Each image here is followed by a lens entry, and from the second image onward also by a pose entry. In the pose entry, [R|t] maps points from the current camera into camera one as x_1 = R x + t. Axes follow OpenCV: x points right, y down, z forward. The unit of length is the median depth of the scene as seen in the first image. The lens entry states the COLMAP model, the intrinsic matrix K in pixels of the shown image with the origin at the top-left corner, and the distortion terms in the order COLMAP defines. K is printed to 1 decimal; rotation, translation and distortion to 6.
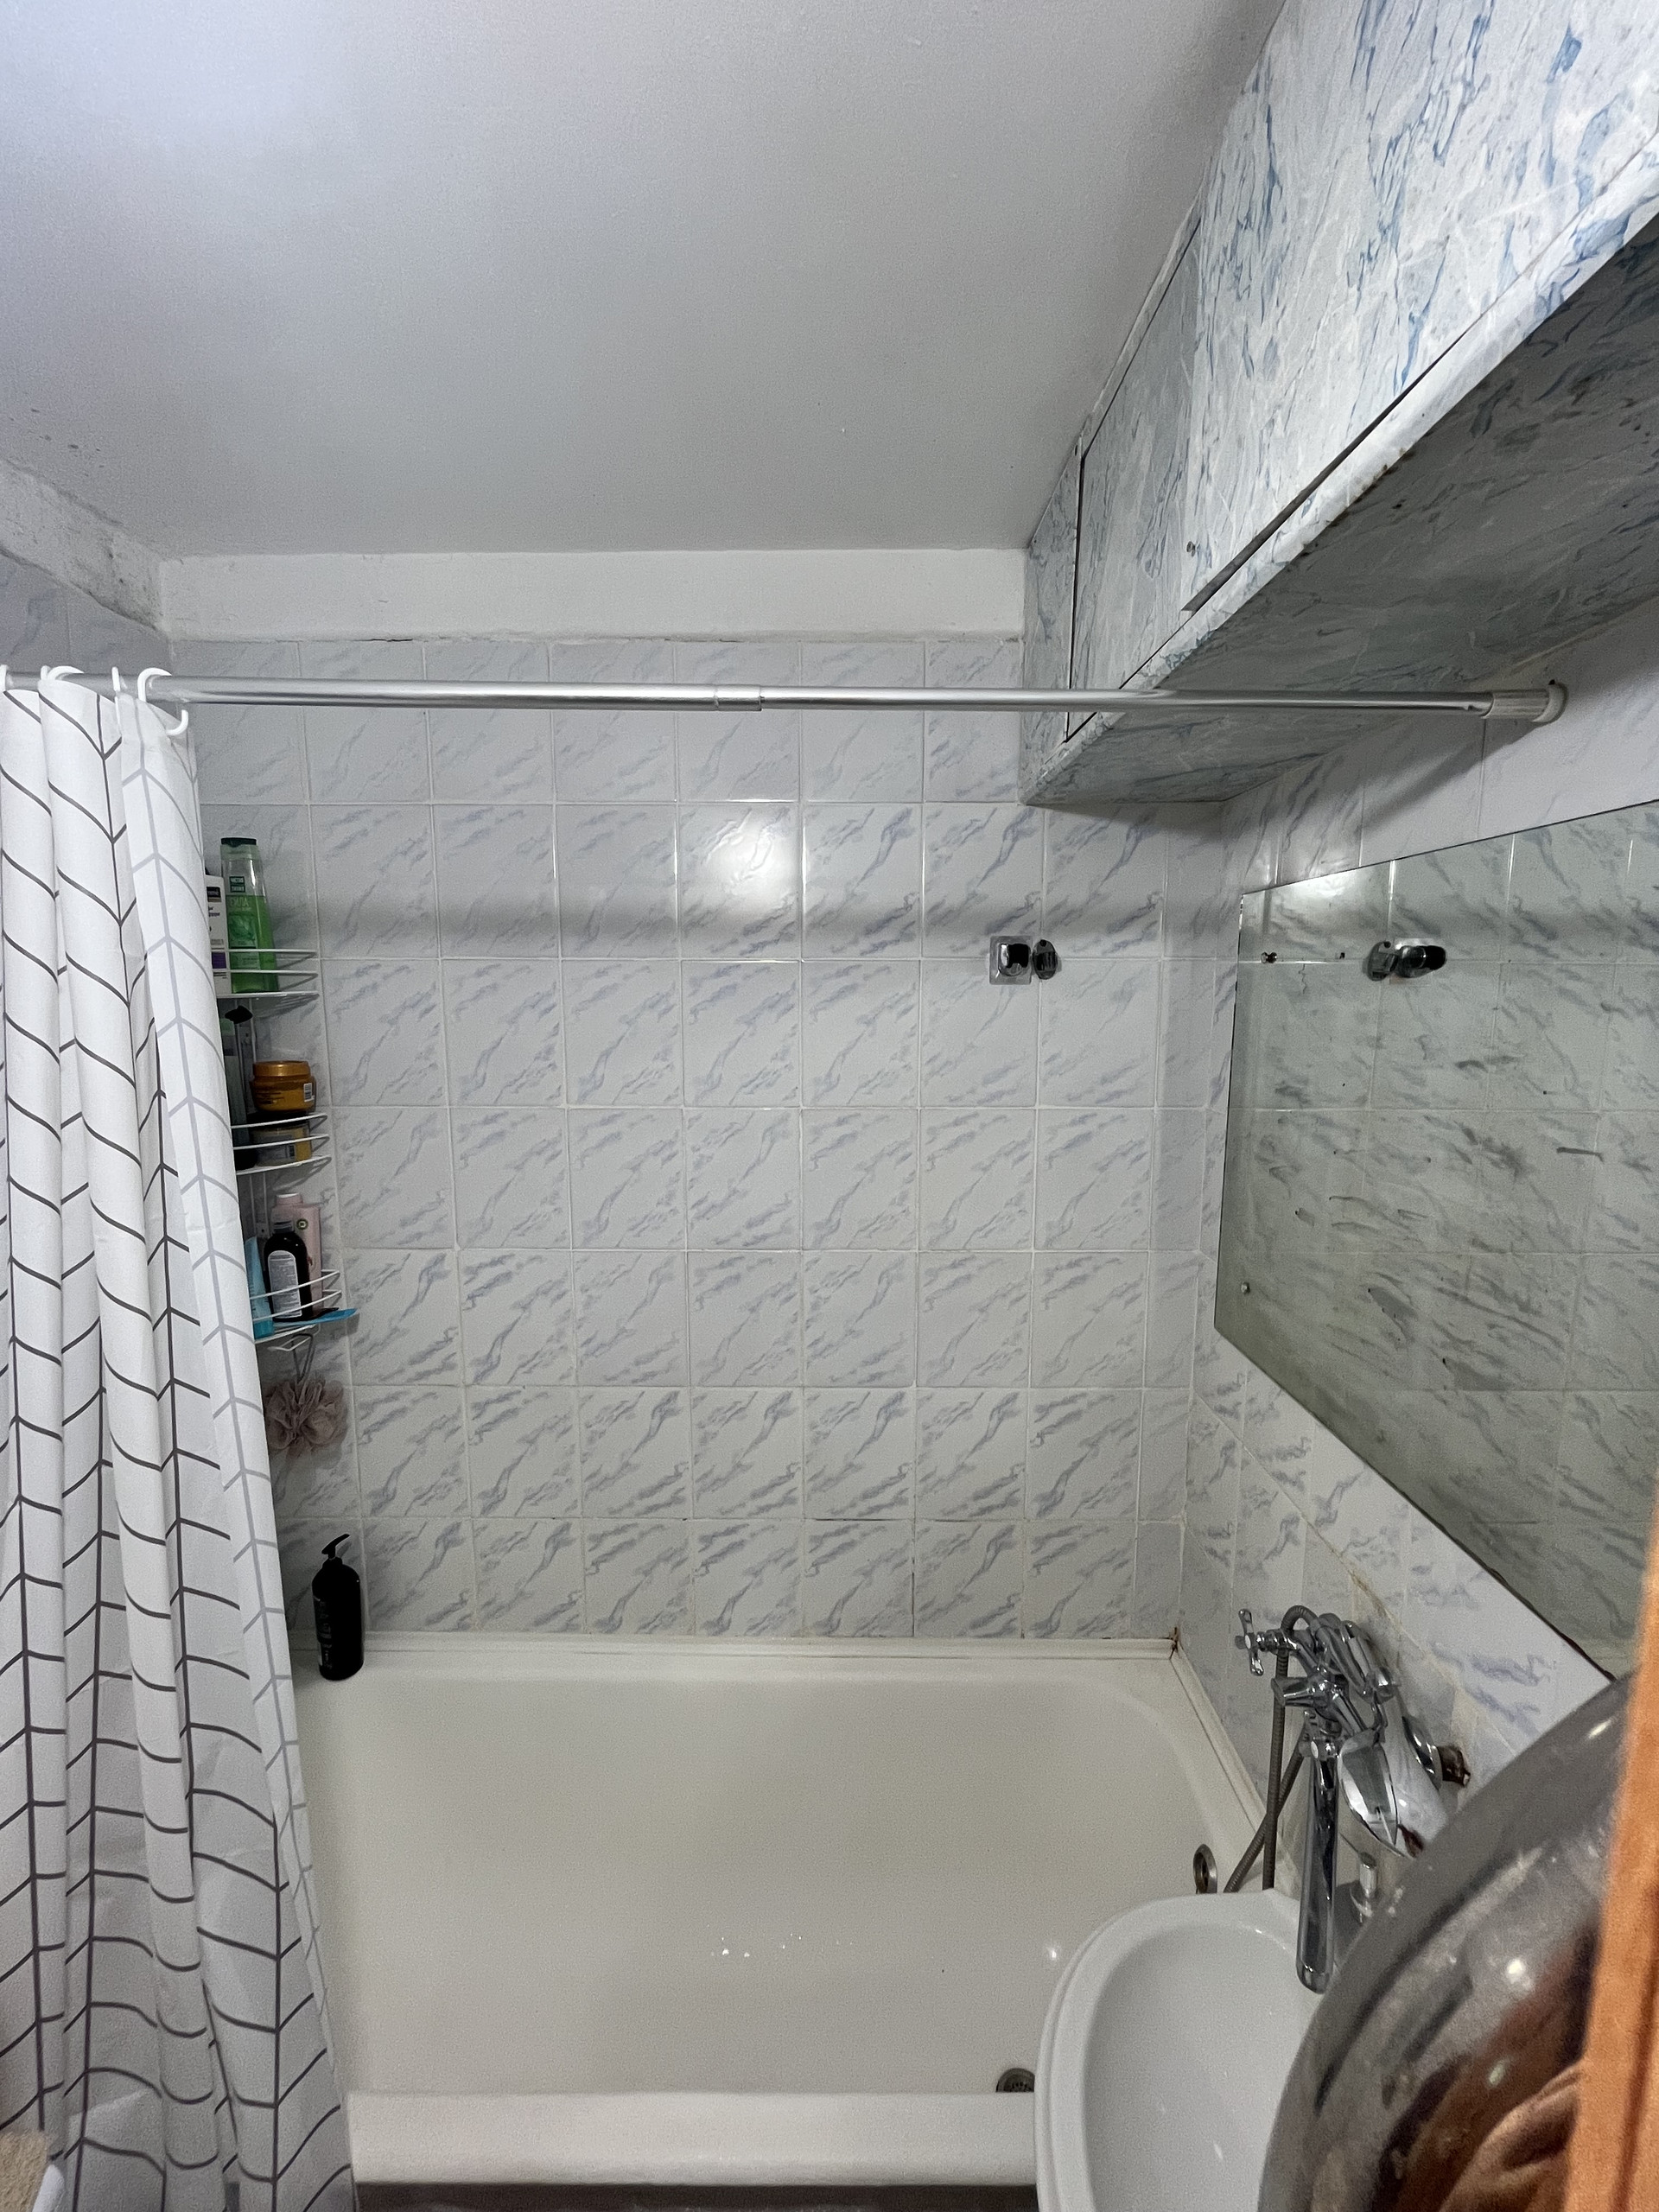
lens RADIAL K [[900.8, 0, 829.5], [0, 900.8, 1106.0], [0, 0, 1]] dist [-0.001798, -0.000284]
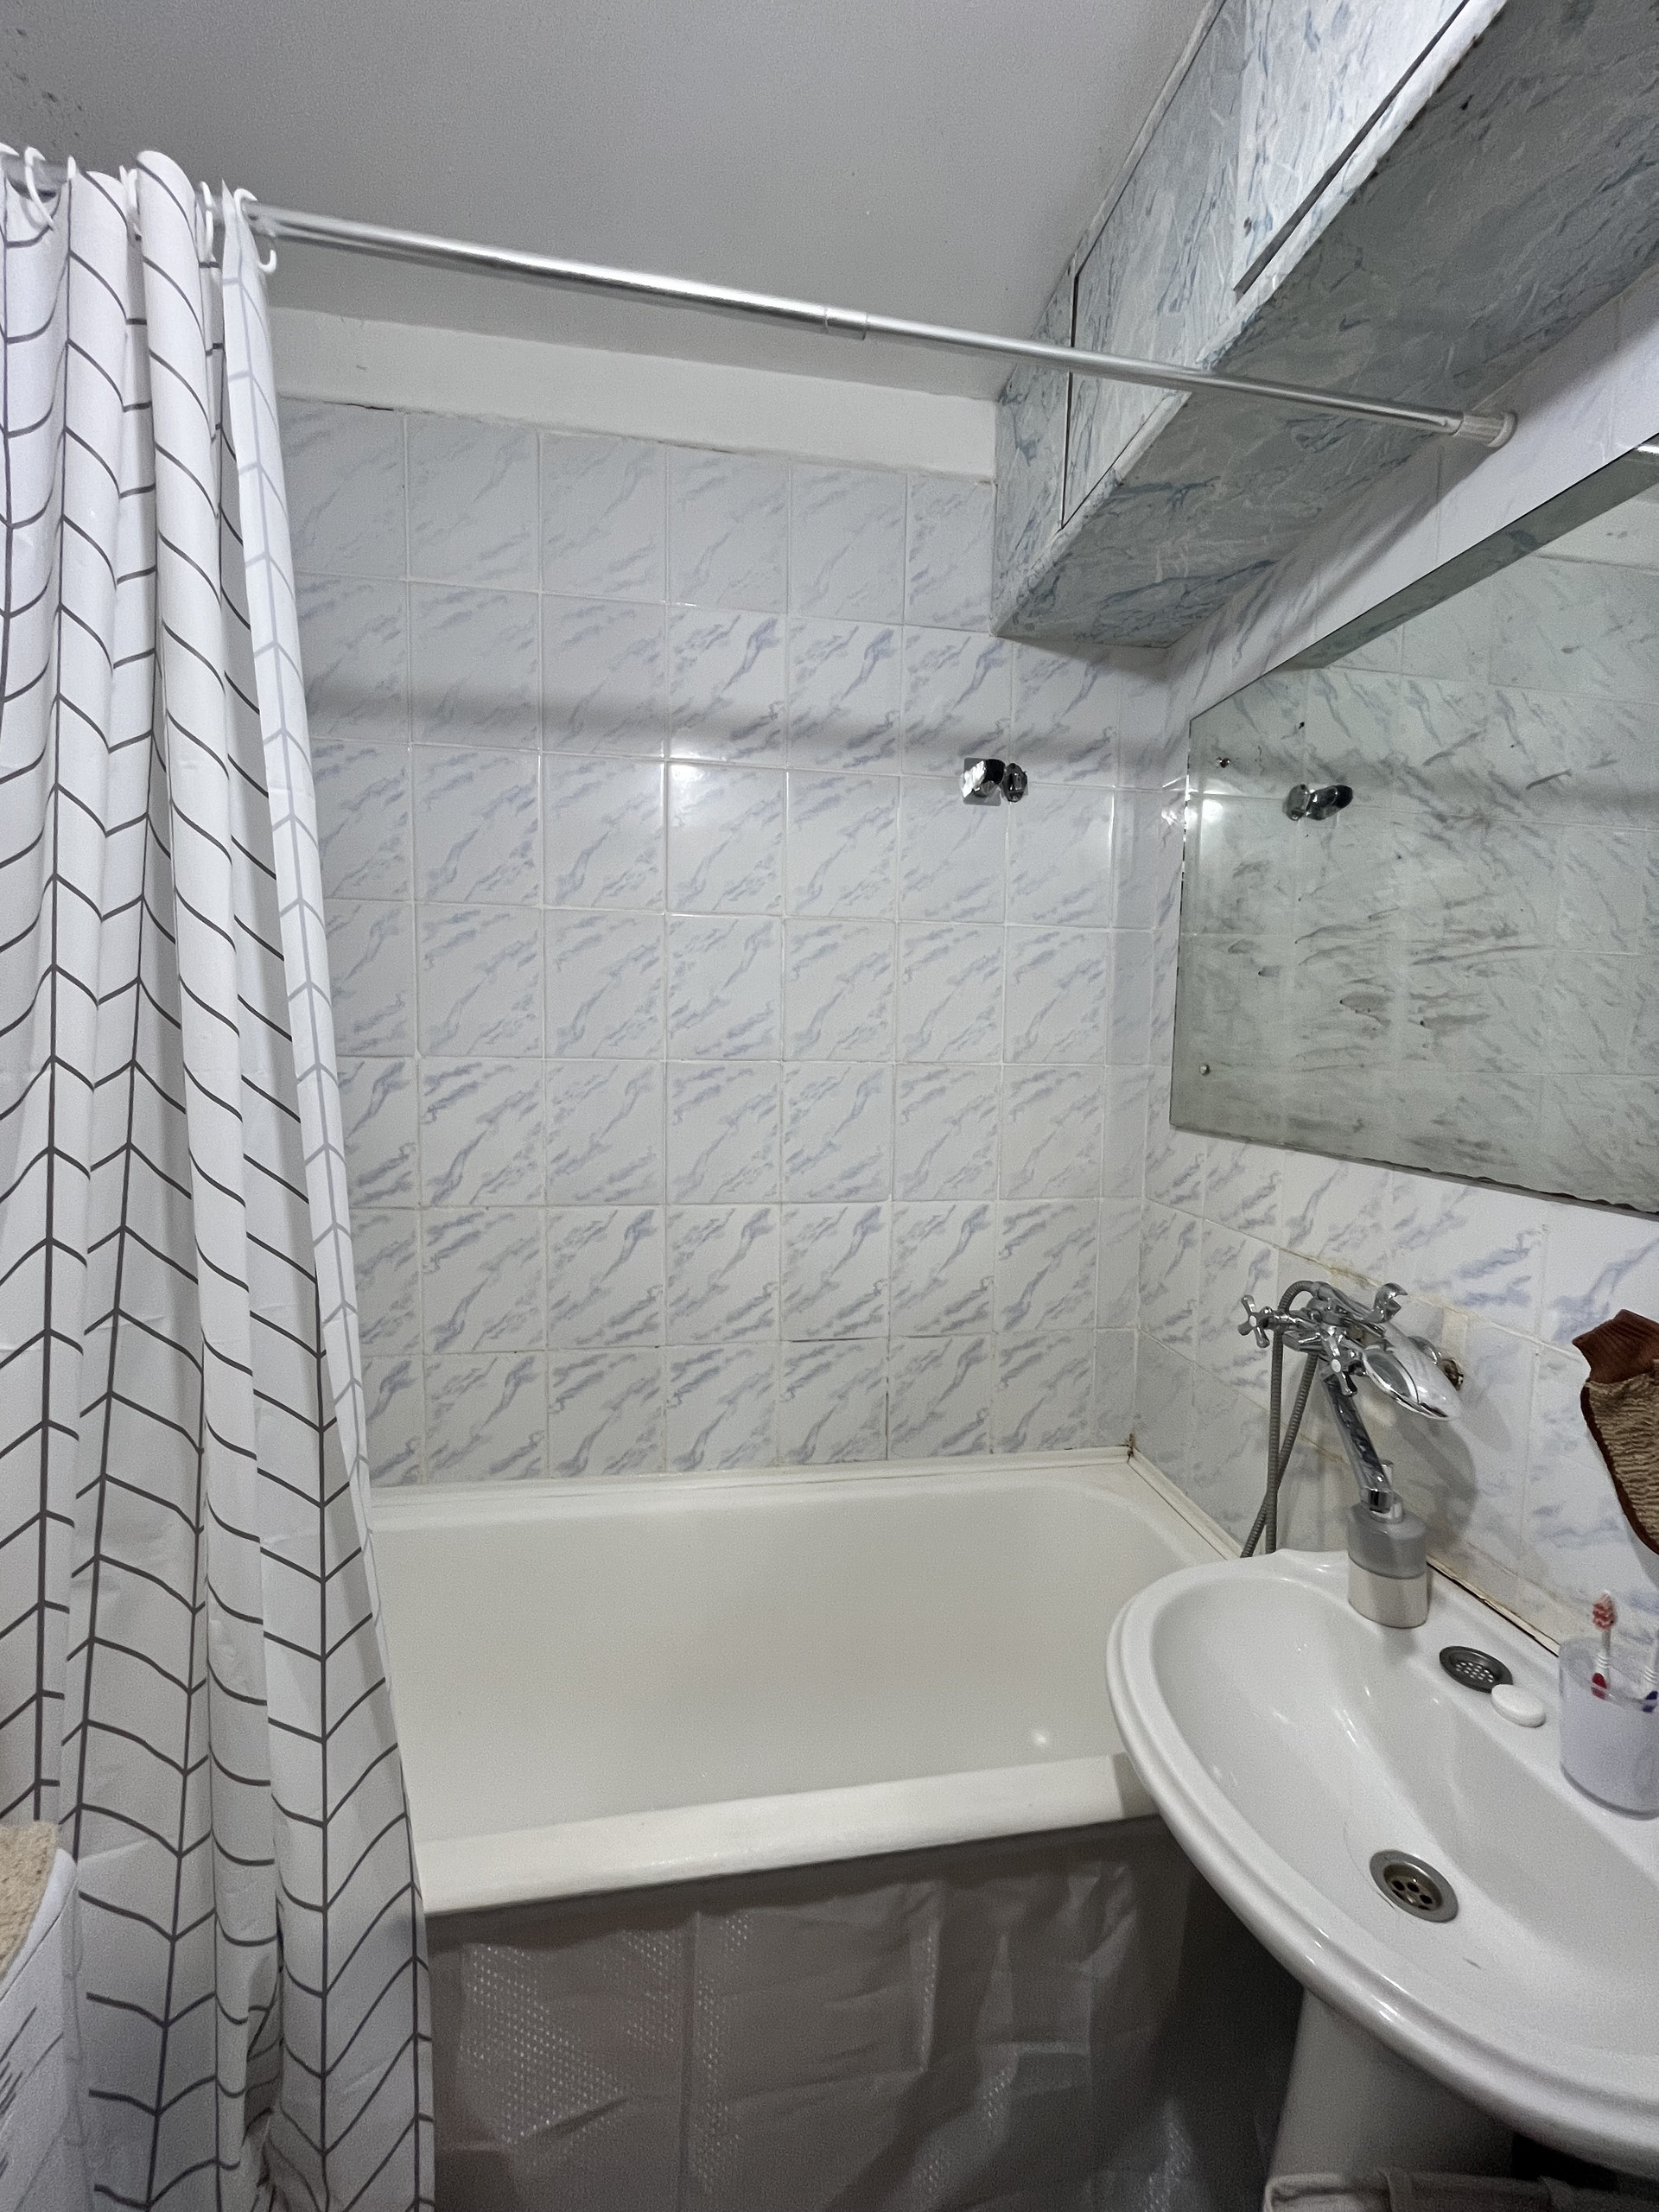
lens RADIAL K [[900.8, 0, 829.5], [0, 900.8, 1106.0], [0, 0, 1]] dist [-0.001798, -0.000284]
pose [[0.986025, 0.002949, 0.166574, -0.148035], [0.005486, 0.998726, -0.050157, 0.263951], [-0.166510, 0.050370, 0.984752, 0.003592]]
